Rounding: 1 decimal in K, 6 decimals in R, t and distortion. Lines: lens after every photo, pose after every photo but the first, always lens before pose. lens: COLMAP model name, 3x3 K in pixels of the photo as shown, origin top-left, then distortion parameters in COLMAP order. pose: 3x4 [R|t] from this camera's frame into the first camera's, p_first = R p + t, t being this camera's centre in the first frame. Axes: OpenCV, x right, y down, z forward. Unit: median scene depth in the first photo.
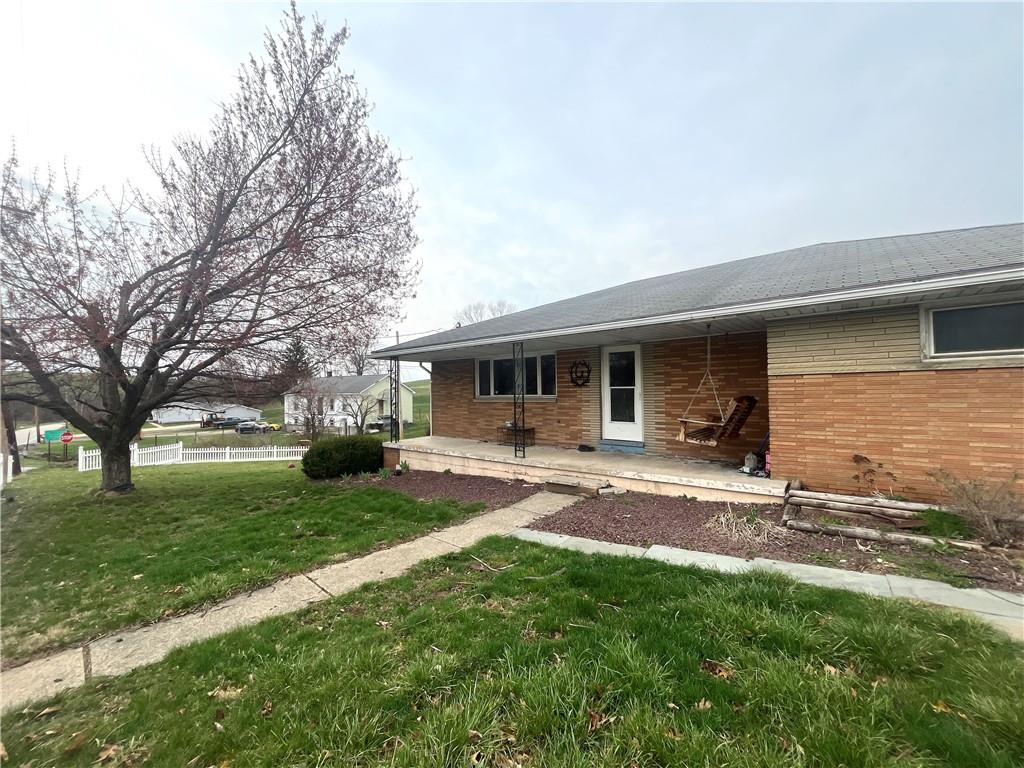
lens RADIAL K [[414.7, 0, 511.1], [0, 414.7, 386.3], [0, 0, 1]] dist [-0.002082, 0.000319]
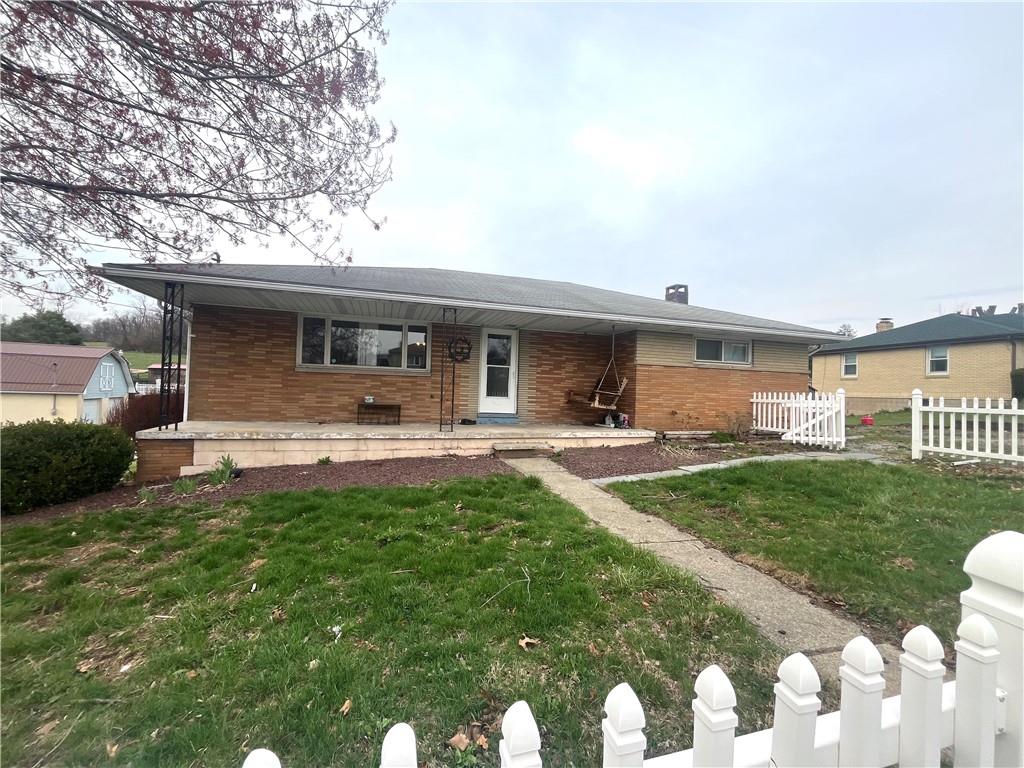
lens RADIAL K [[414.7, 0, 511.1], [0, 414.7, 386.3], [0, 0, 1]] dist [-0.002082, 0.000319]
pose [[0.541138, 0.044003, 0.839782, -0.643084], [-0.051706, 0.998482, -0.019000, 0.075608], [-0.839343, -0.033140, 0.542591, 0.355733]]
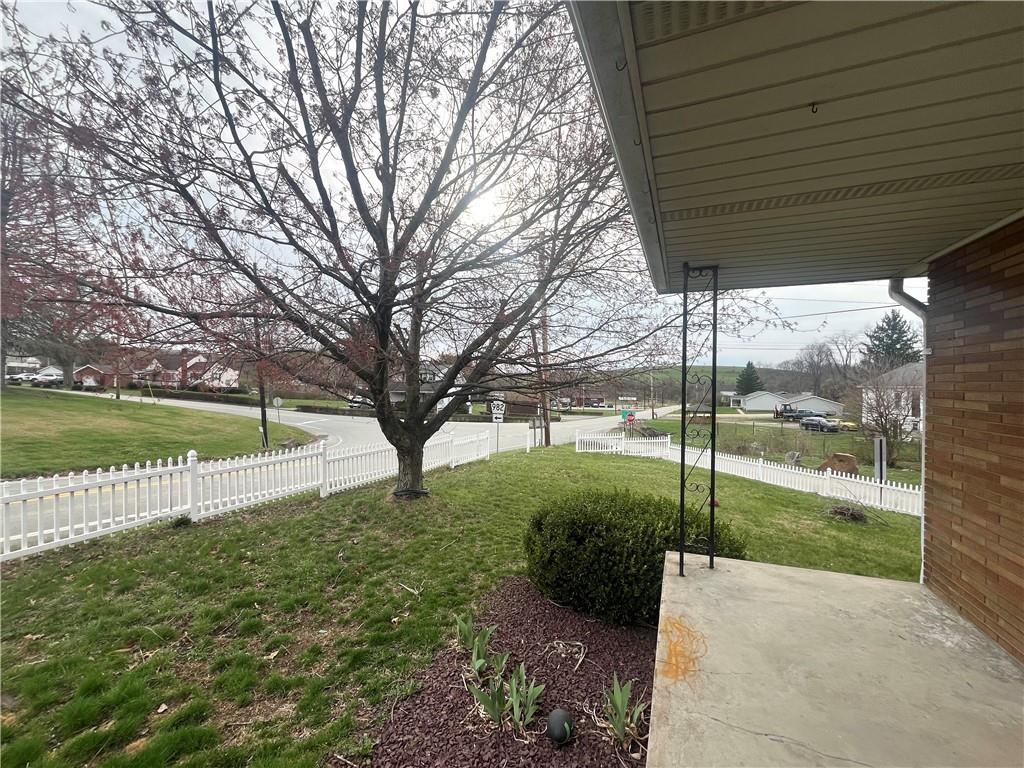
lens RADIAL K [[414.7, 0, 511.1], [0, 414.7, 386.3], [0, 0, 1]] dist [-0.002082, 0.000319]
pose [[0.300364, 0.027137, -0.953438, -0.058751], [-0.002688, 0.999615, 0.027605, 0.003606], [0.953821, -0.005729, 0.300322, 1.008185]]
